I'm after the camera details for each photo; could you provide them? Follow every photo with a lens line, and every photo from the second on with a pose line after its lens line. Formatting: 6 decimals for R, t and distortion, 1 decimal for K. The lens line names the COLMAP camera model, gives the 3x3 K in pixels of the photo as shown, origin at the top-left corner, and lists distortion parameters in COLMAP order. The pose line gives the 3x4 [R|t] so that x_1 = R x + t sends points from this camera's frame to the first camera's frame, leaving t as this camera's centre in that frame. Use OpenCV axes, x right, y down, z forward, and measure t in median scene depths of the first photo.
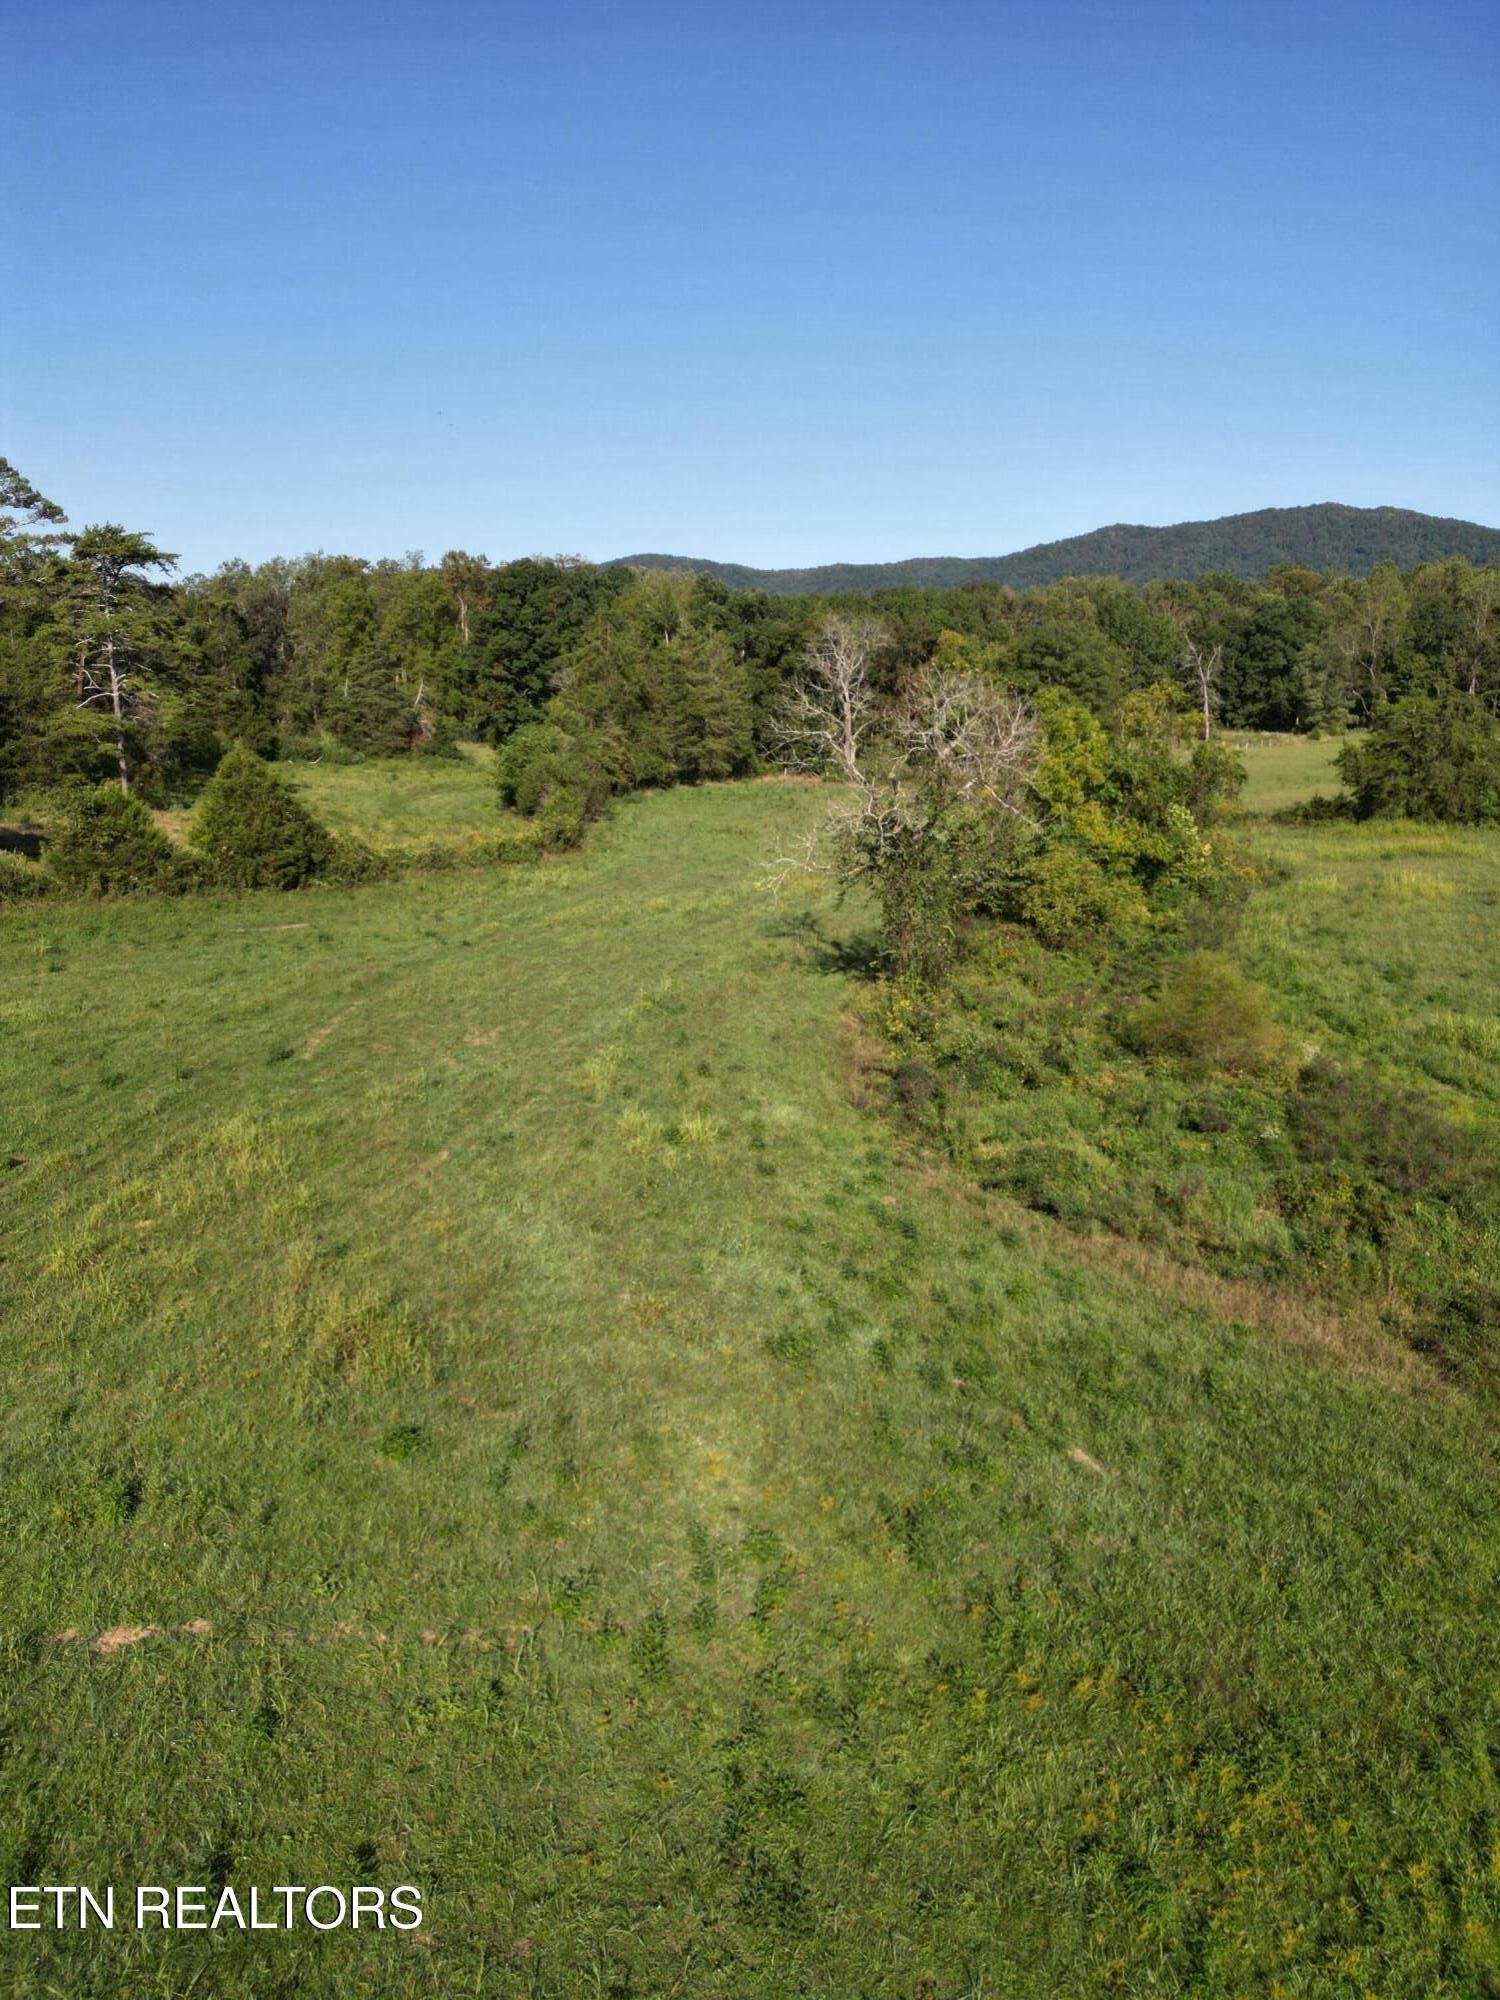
lens RADIAL K [[1396.7, 0, 750.0], [0, 1396.7, 1000.0], [0, 0, 1]] dist [0.046375, -0.004656]
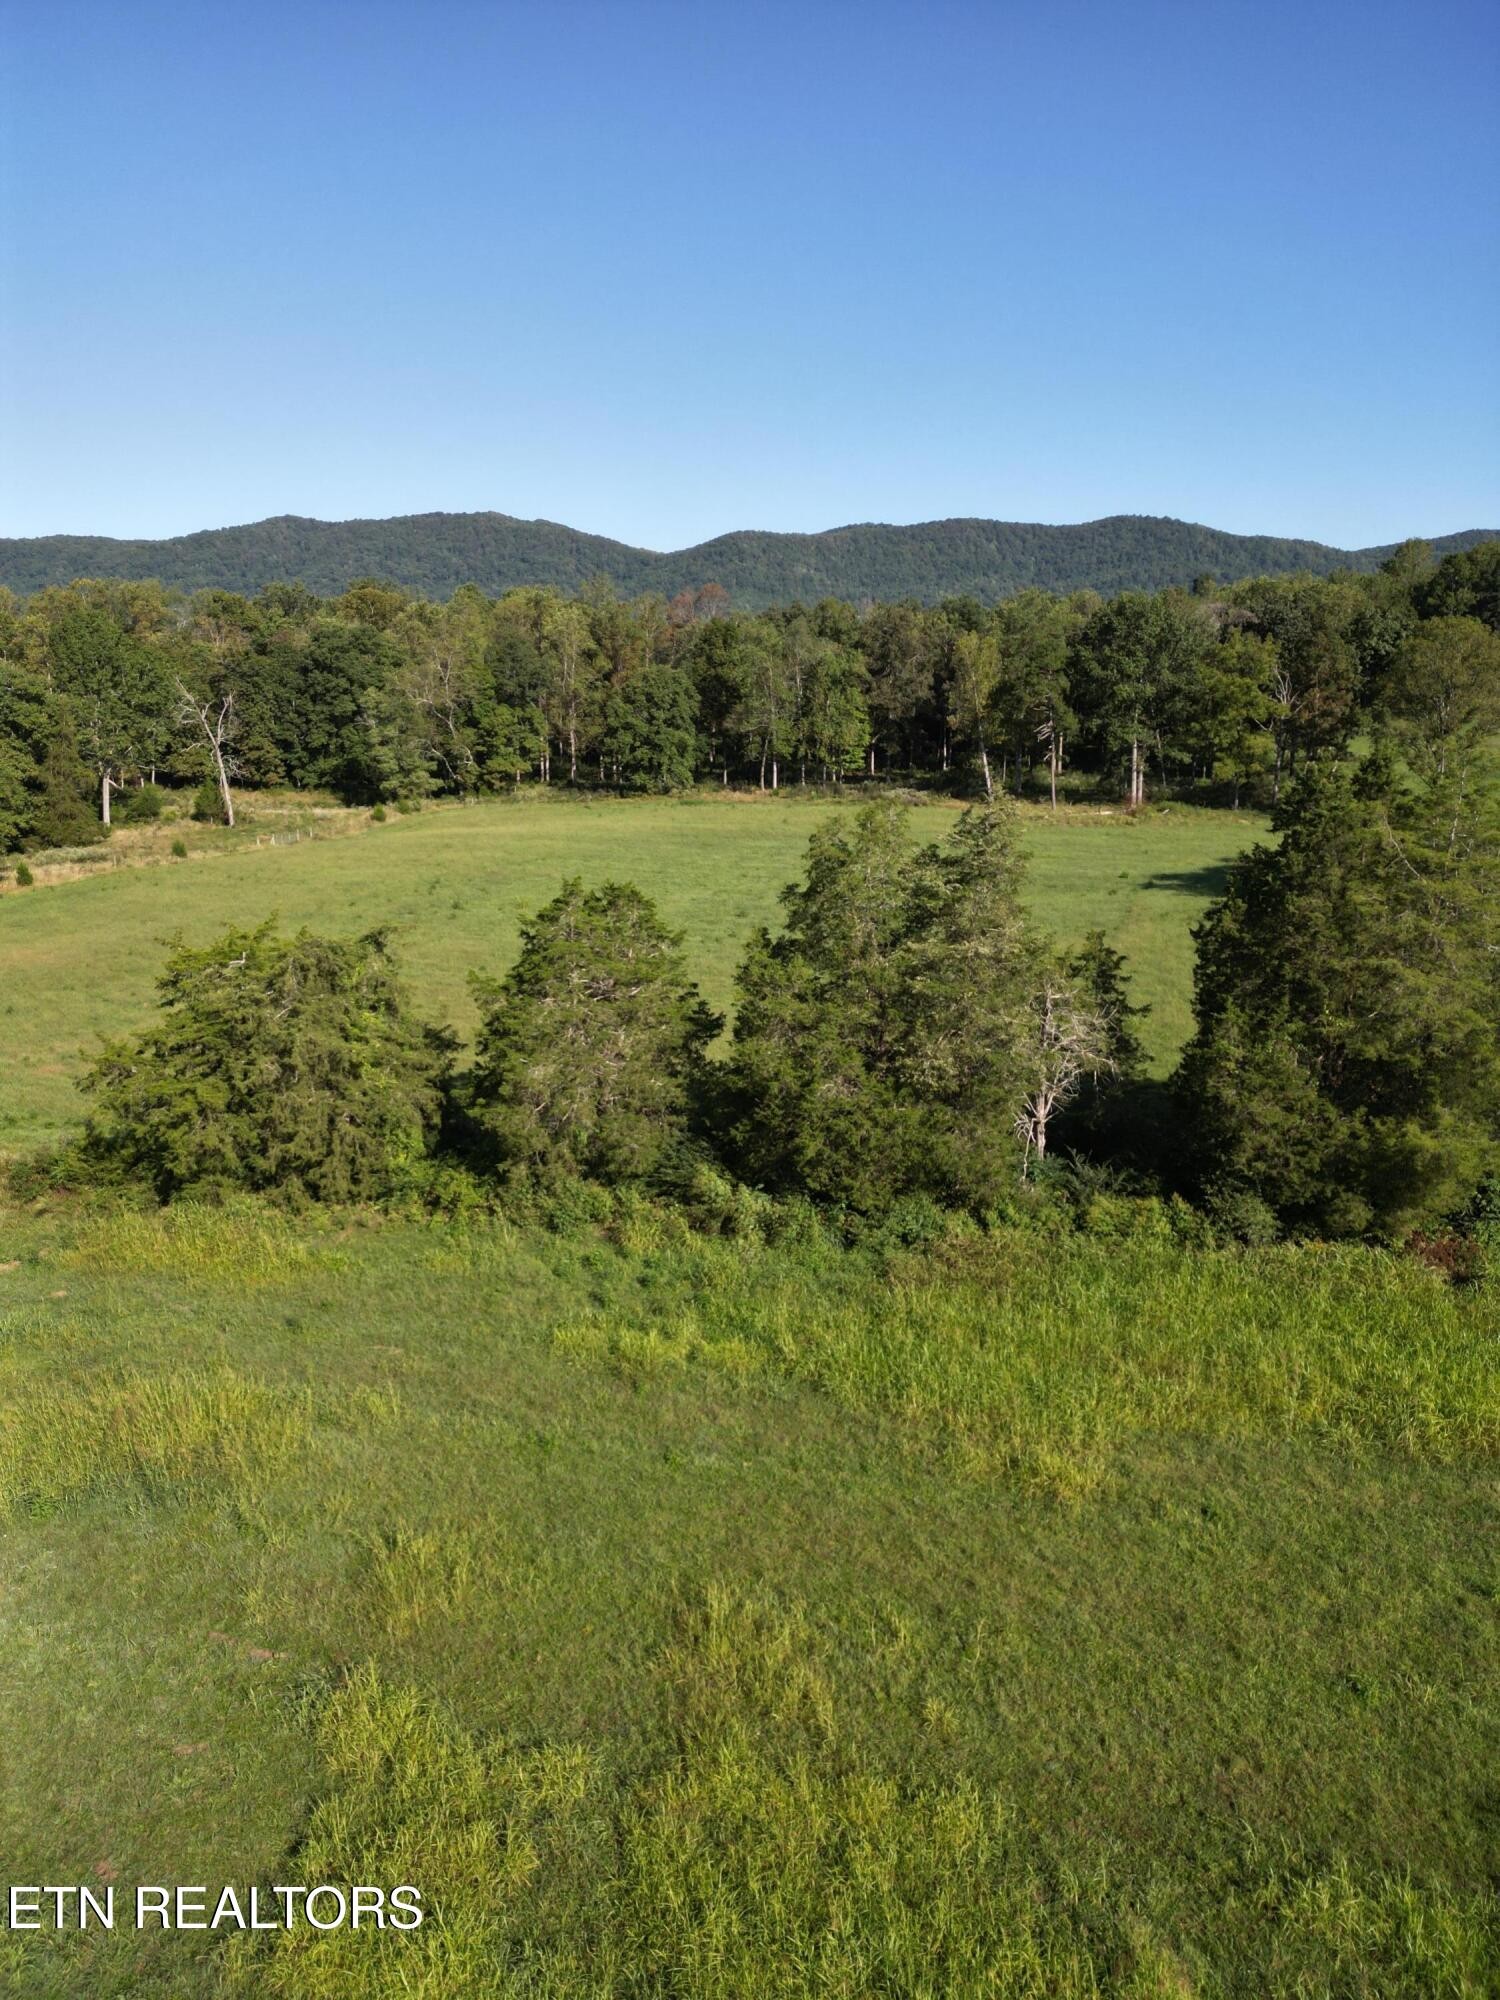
lens RADIAL K [[1388.1, 0, 746.4], [0, 1388.1, 1005.3], [0, 0, 1]] dist [0.082365, -0.080814]
pose [[0.859193, -0.107605, 0.500208, 0.158255], [0.103947, 0.993957, 0.035275, -0.079086], [-0.500981, 0.021688, 0.865186, 0.216159]]
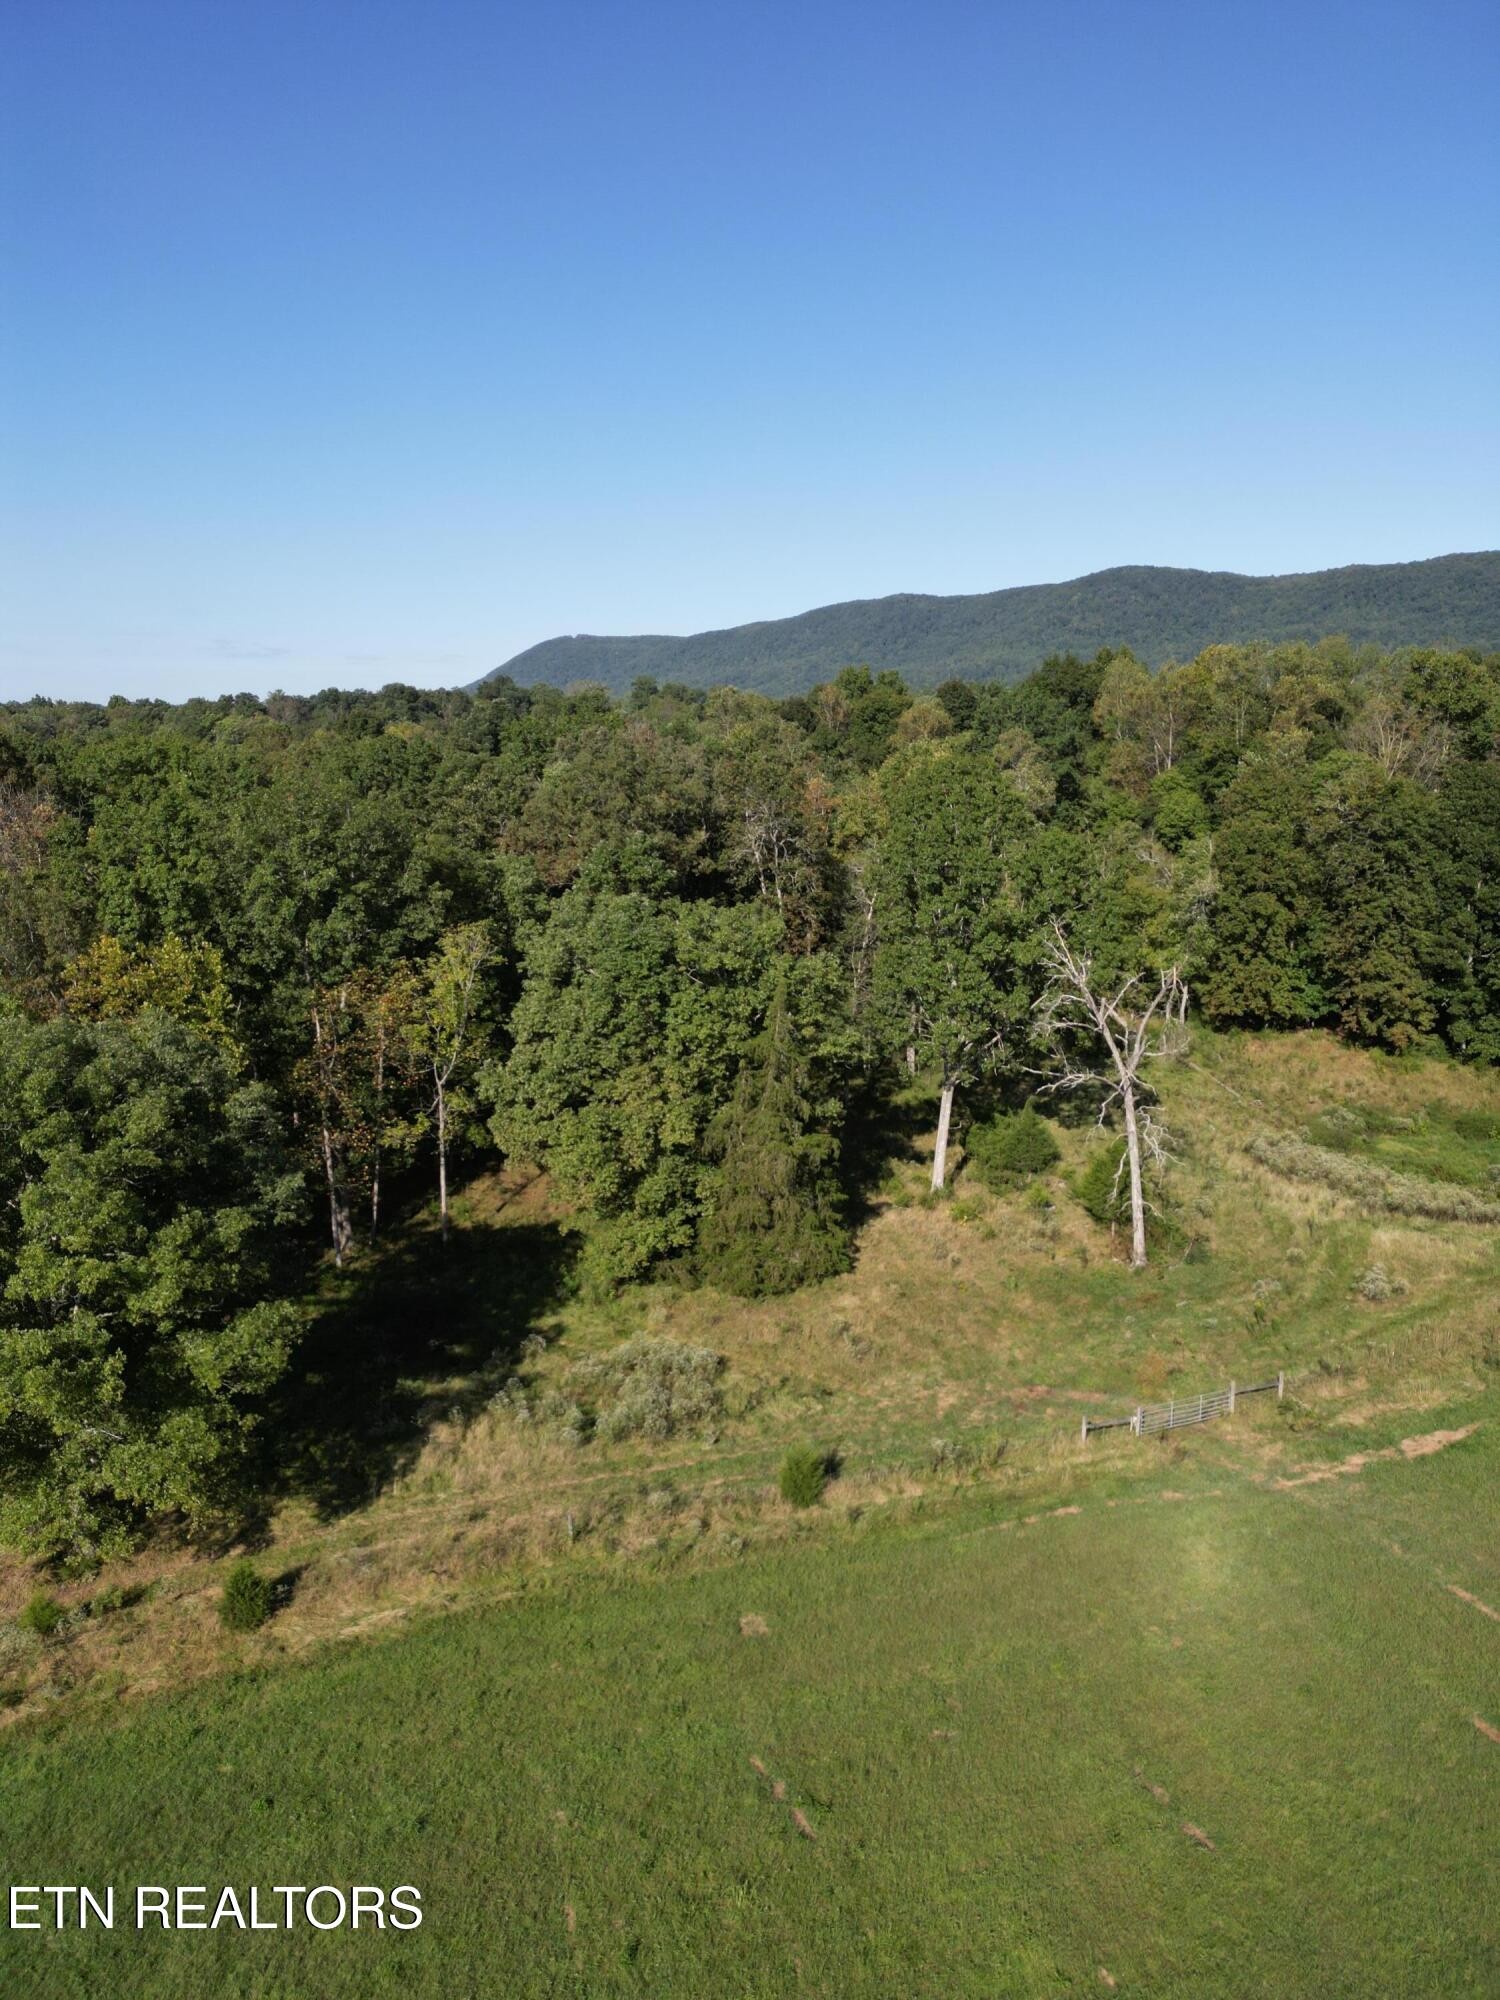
lens RADIAL K [[1388.1, 0, 746.4], [0, 1388.1, 1005.3], [0, 0, 1]] dist [0.082365, -0.080814]
pose [[0.938787, 0.061866, -0.338896, 0.299010], [-0.064203, 0.997927, 0.004320, -0.205018], [0.338461, 0.017703, 0.940814, 0.597774]]
